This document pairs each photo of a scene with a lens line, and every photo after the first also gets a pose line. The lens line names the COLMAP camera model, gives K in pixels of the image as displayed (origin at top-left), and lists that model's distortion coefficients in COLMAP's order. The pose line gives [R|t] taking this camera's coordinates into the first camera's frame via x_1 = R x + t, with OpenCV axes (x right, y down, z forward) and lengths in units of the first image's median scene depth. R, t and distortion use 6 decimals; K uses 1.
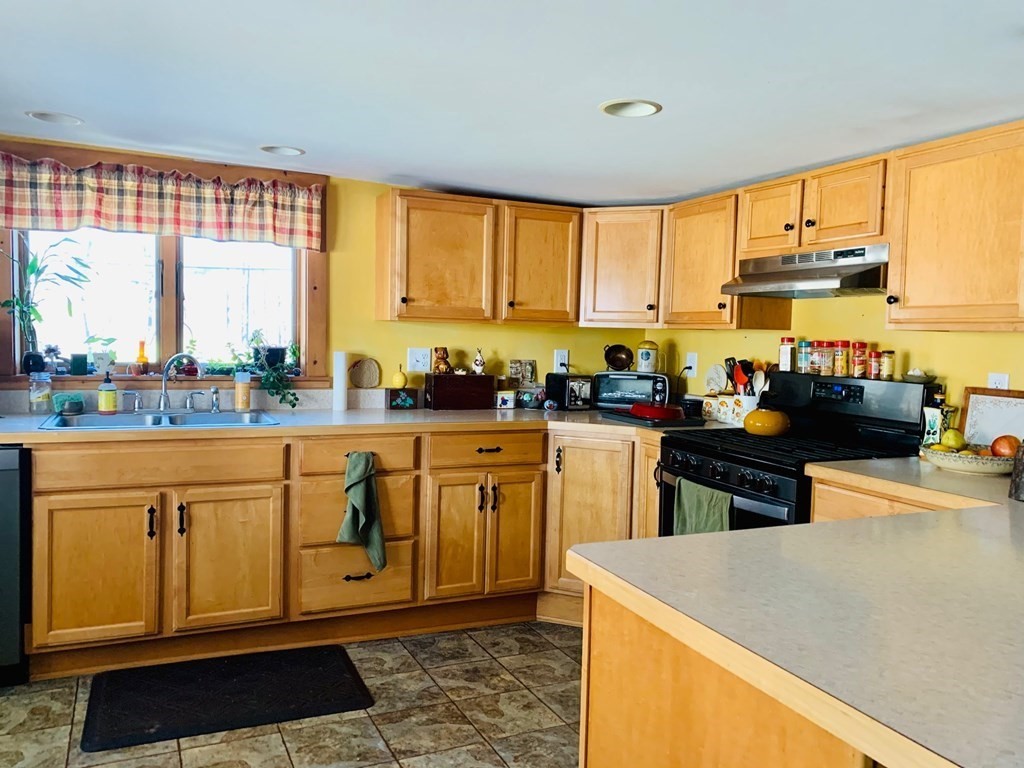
lens RADIAL K [[787.9, 0, 520.5], [0, 787.9, 391.2], [0, 0, 1]] dist [0.051750, -0.034070]
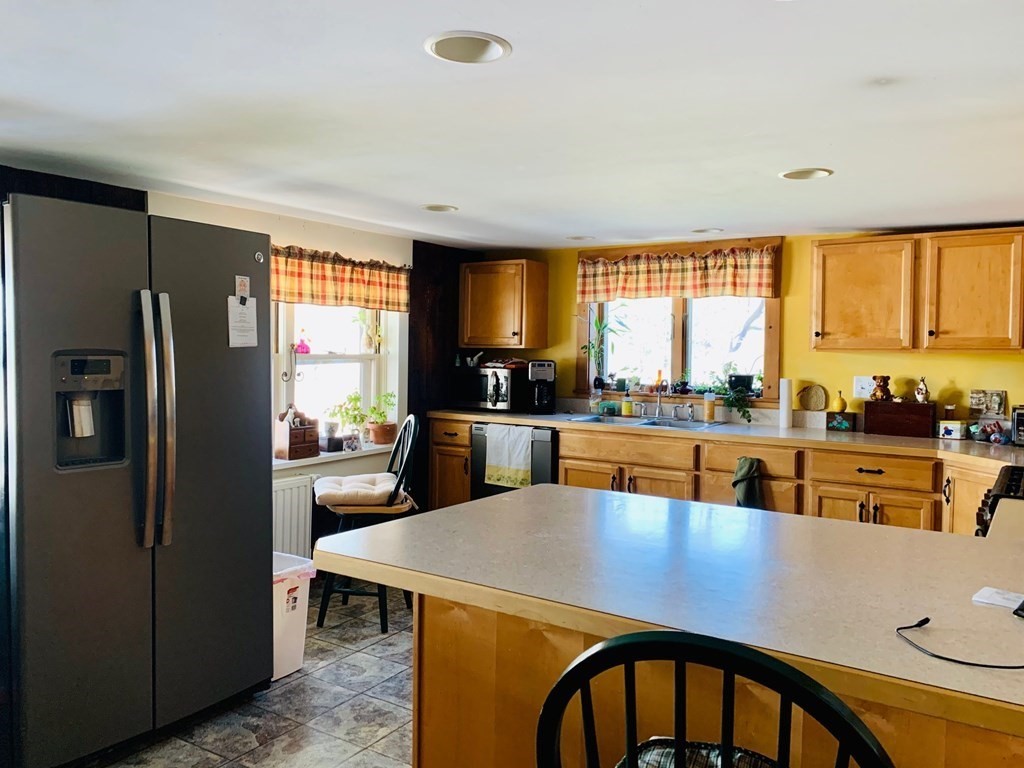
lens RADIAL K [[787.9, 0, 504.2], [0, 787.9, 378.6], [0, 0, 1]] dist [0.051750, -0.034070]
pose [[0.518052, 0.009737, -0.855294, 0.620239], [-0.062035, 0.997730, -0.026216, 0.008819], [0.853097, 0.066640, 0.517479, 0.008669]]
